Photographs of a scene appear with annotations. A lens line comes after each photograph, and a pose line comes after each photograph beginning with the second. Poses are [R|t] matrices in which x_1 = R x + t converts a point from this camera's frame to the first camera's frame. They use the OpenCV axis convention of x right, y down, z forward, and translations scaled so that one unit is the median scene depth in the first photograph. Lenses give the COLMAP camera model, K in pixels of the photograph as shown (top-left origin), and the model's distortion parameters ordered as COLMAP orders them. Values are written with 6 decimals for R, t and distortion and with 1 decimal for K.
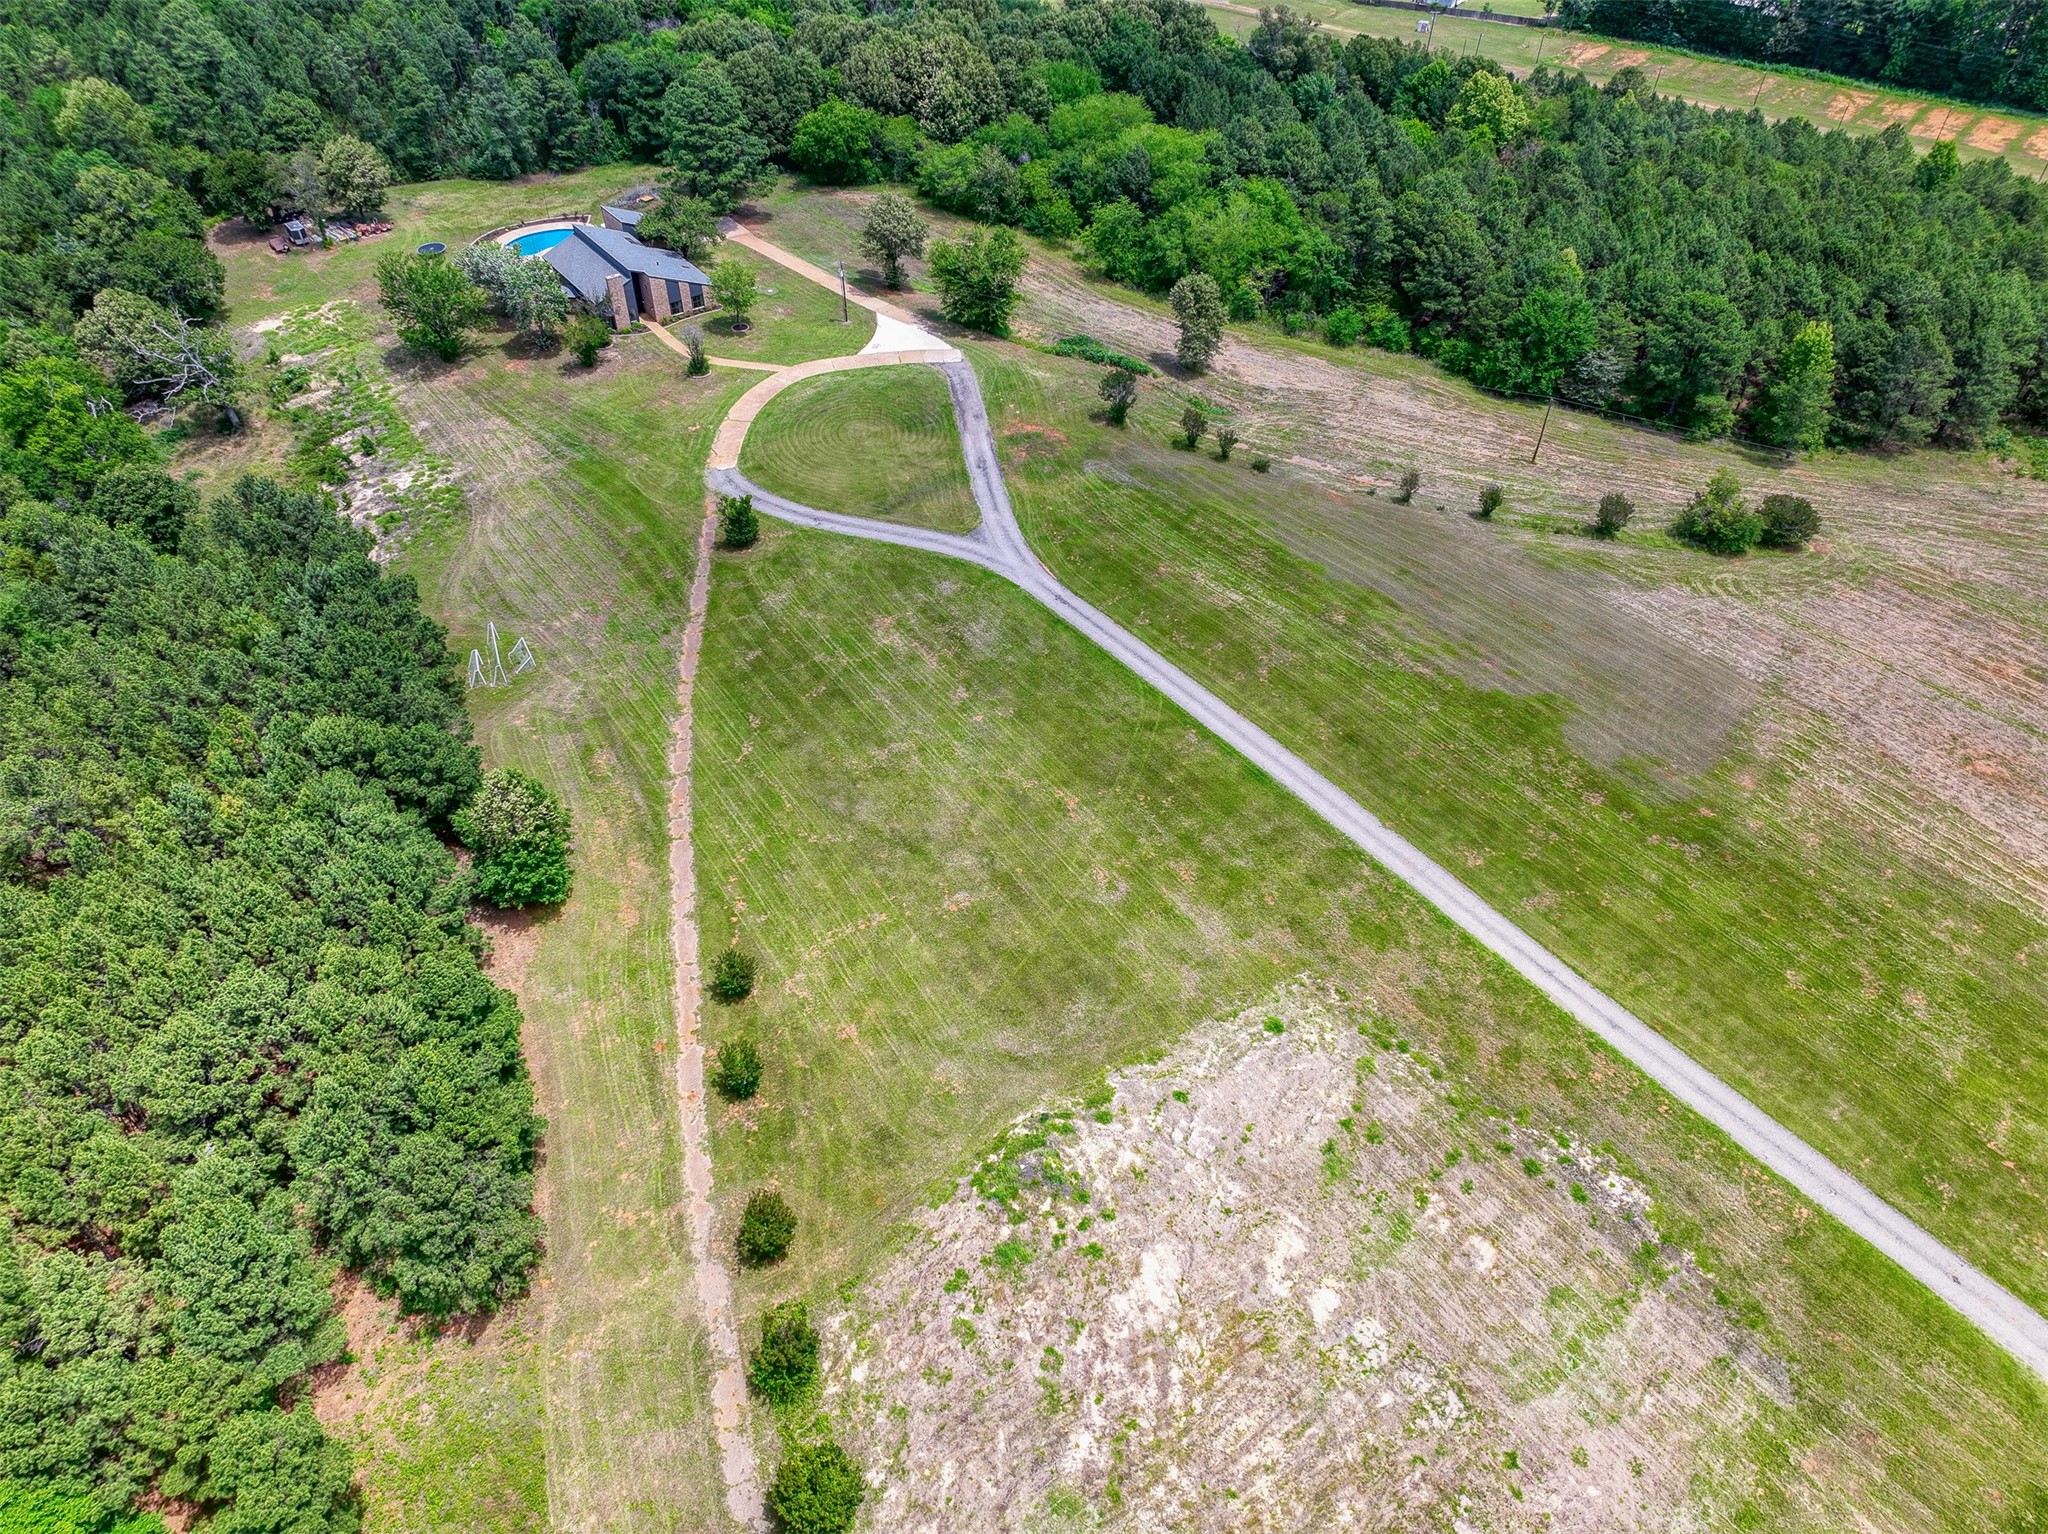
lens RADIAL K [[1459.7, 0, 1030.8], [0, 1459.7, 768.5], [0, 0, 1]] dist [-0.004625, 0.029345]
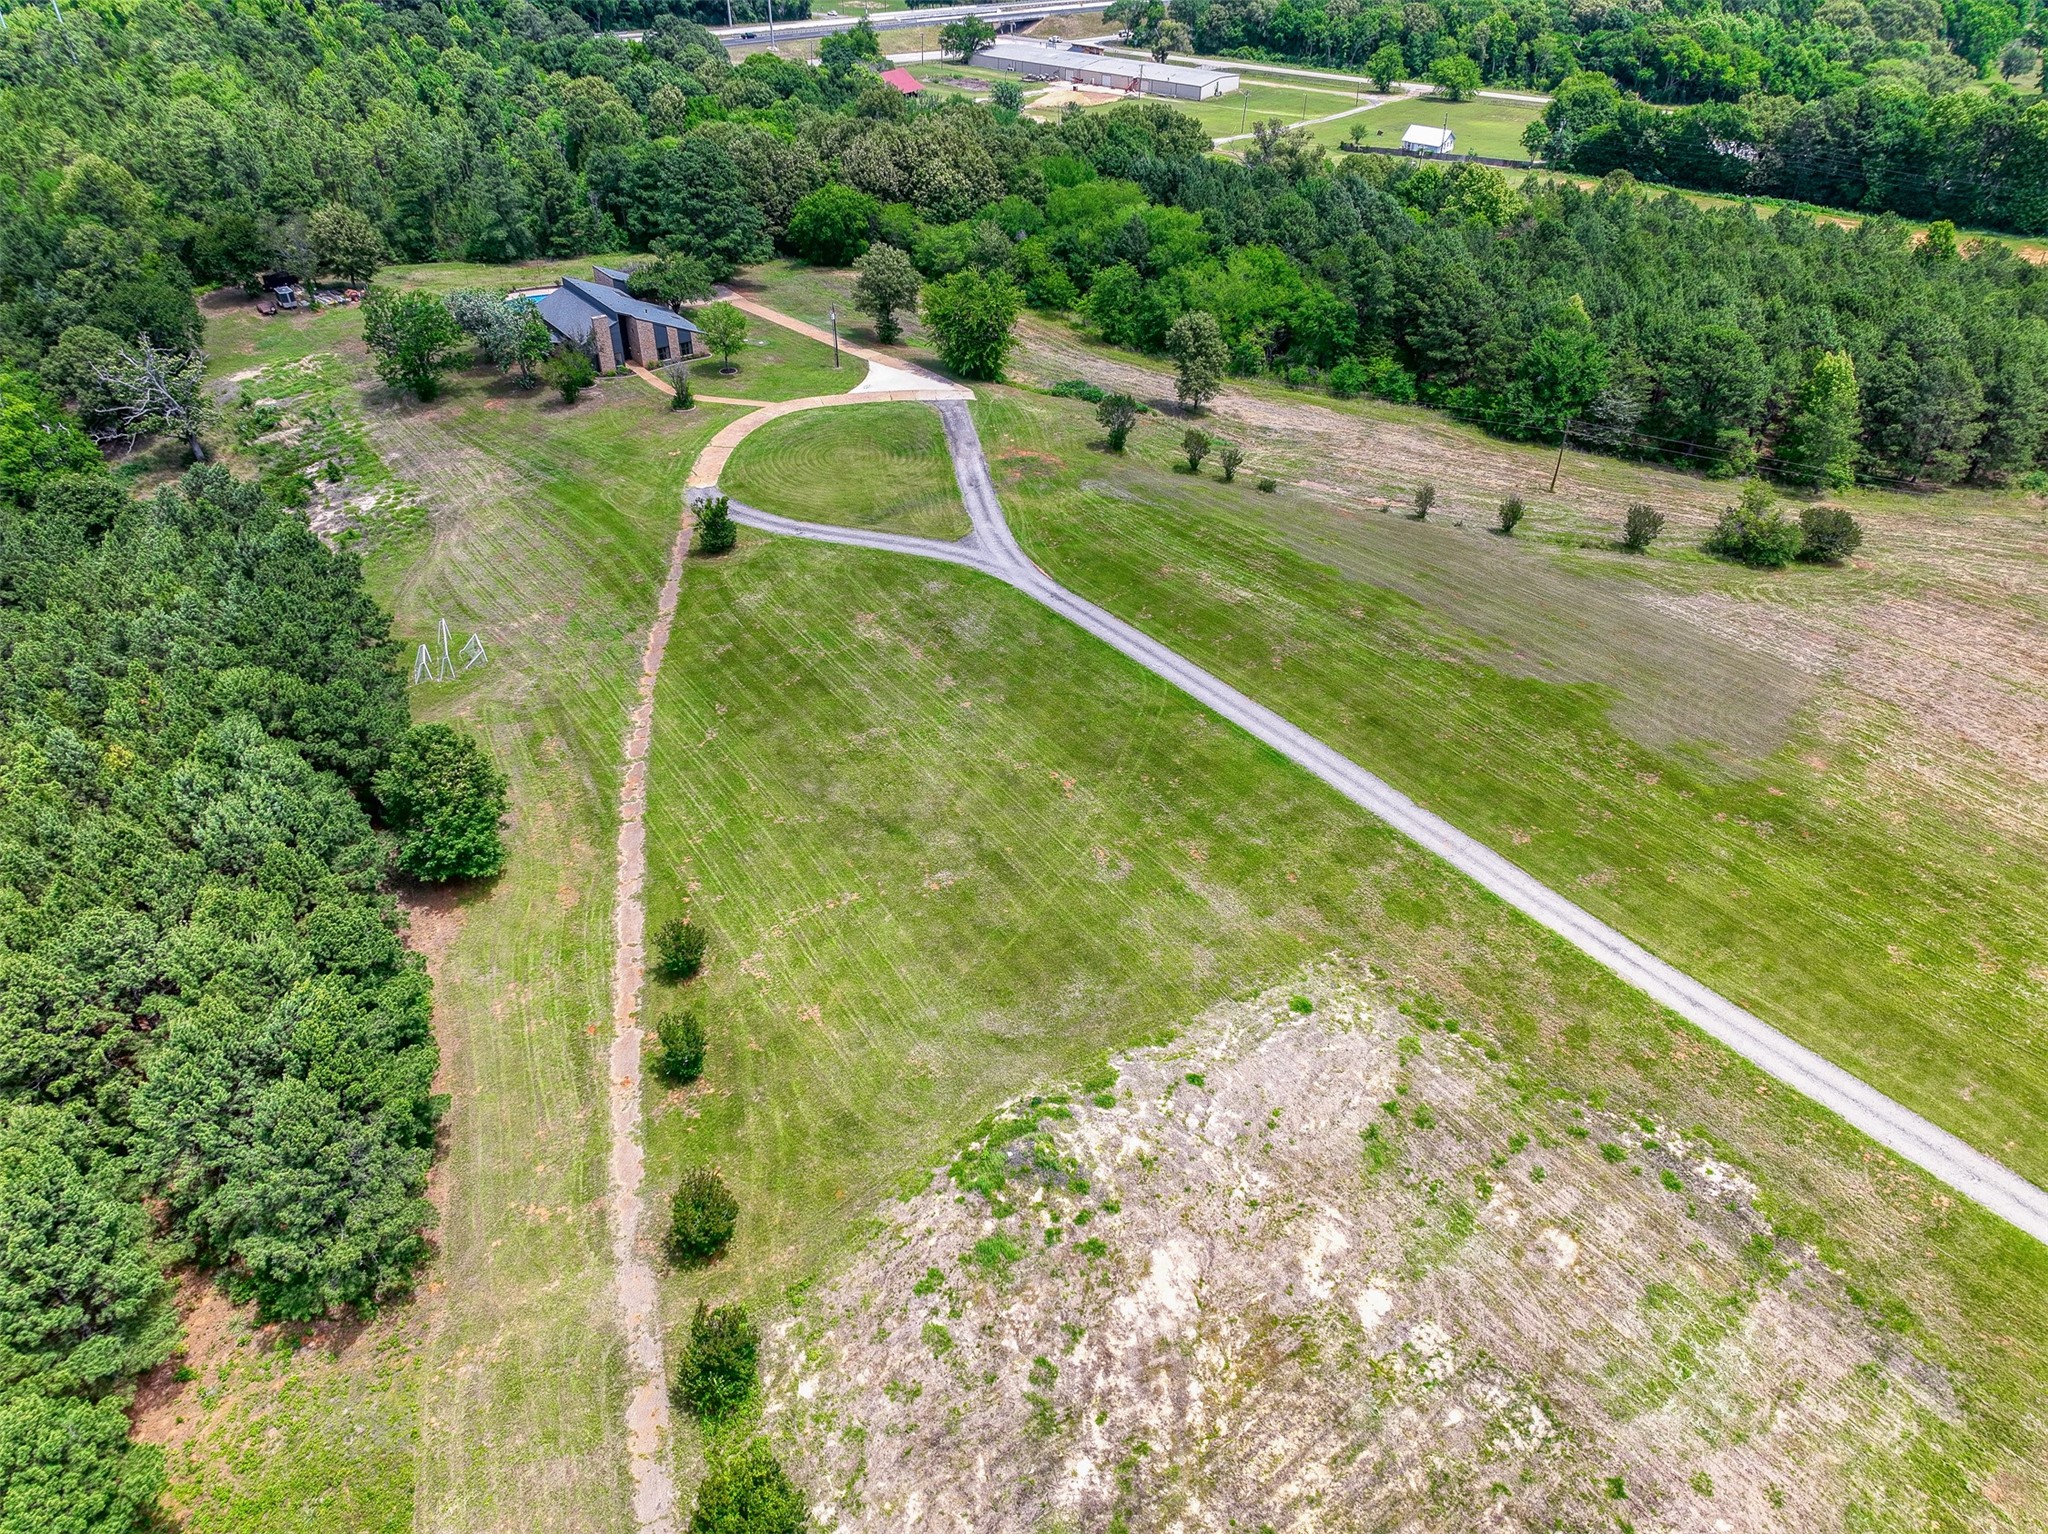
lens RADIAL K [[1459.7, 0, 1030.3], [0, 1459.7, 762.7], [0, 0, 1]] dist [-0.004625, 0.029345]
pose [[0.999996, 0.002655, 0.000238, 0.004420], [-0.002601, 0.991361, -0.131134, 0.129386], [-0.000584, 0.131133, 0.991365, 0.106633]]
